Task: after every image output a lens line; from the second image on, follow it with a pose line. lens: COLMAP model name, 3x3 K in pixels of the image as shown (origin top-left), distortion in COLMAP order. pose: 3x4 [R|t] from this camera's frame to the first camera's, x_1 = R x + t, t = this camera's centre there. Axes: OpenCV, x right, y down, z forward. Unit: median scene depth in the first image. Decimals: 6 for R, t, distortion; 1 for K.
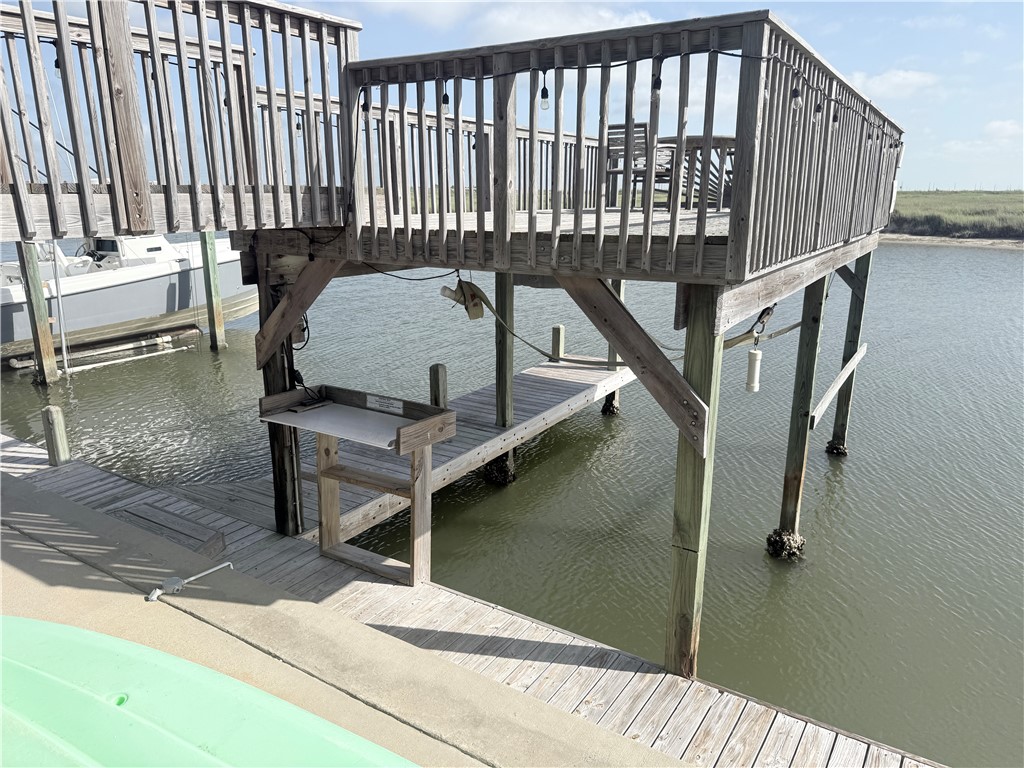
lens RADIAL K [[711.6, 0, 512.0], [0, 711.6, 388.8], [0, 0, 1]] dist [0.027595, -0.038615]
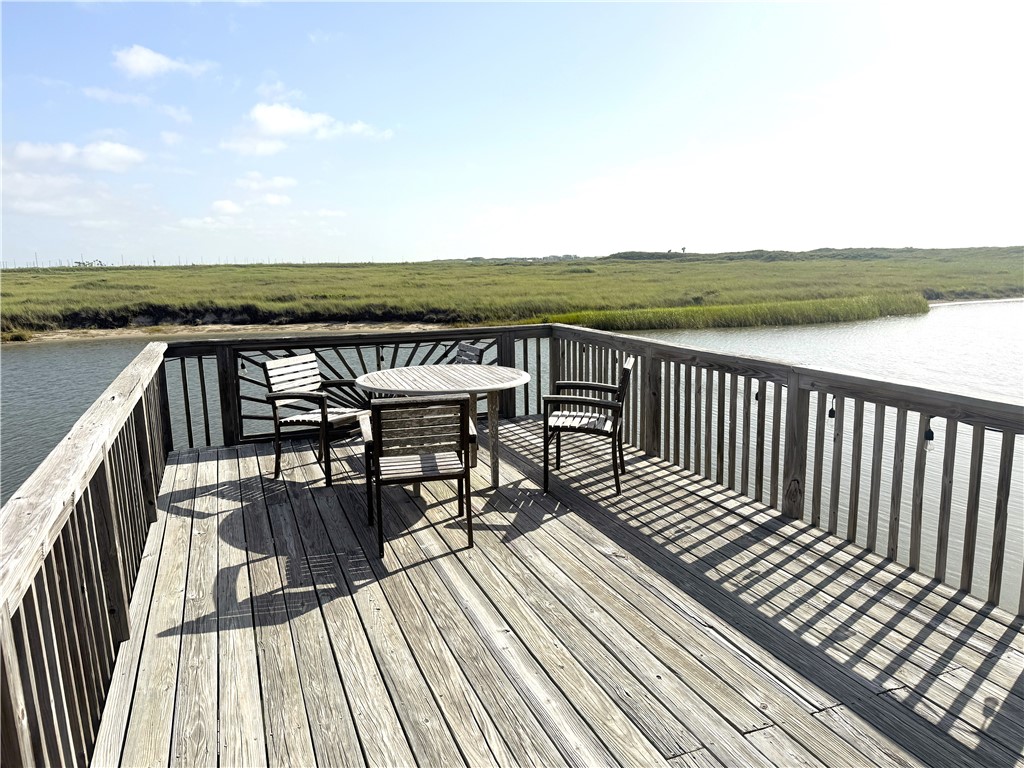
lens RADIAL K [[711.6, 0, 512.0], [0, 711.6, 388.8], [0, 0, 1]] dist [0.027595, -0.038615]
pose [[0.583225, -0.154160, 0.797548, -0.125778], [0.228744, 0.973263, 0.020850, -0.216317], [-0.779438, 0.170274, 0.602895, 0.366767]]
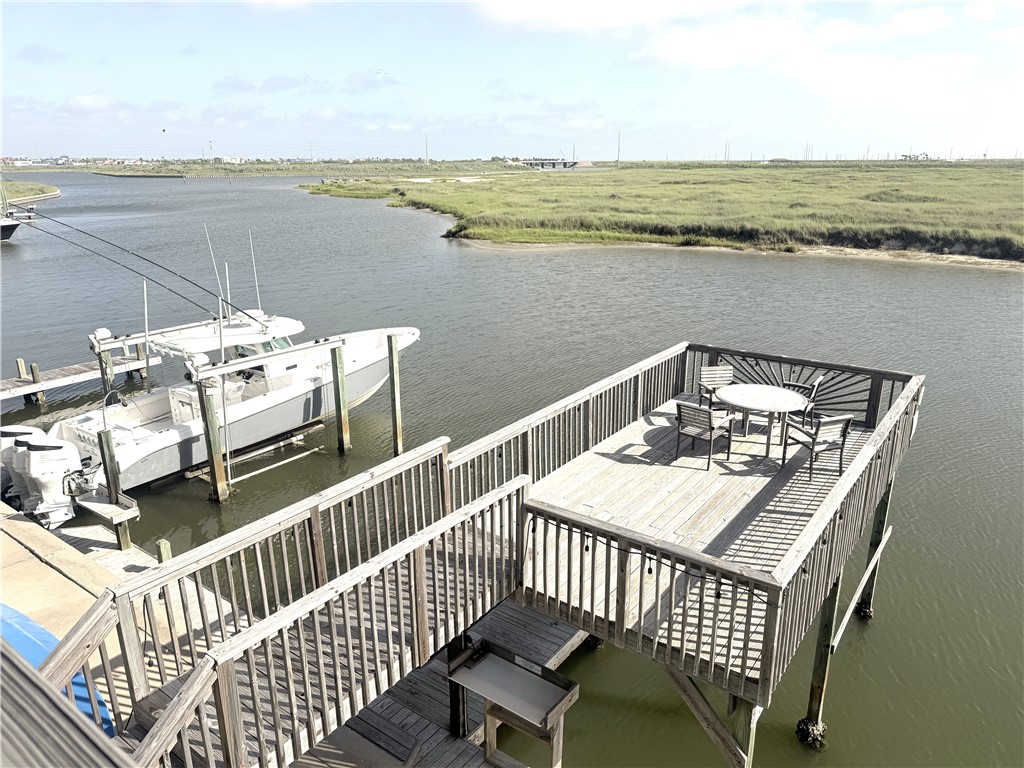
lens RADIAL K [[705.9, 0, 515.5], [0, 705.9, 388.8], [0, 0, 1]] dist [0.084408, -0.111599]
pose [[0.997130, 0.013845, -0.074426, -0.044402], [-0.010496, 0.998923, 0.045204, -0.266598], [0.074971, -0.044293, 0.996202, -0.199017]]
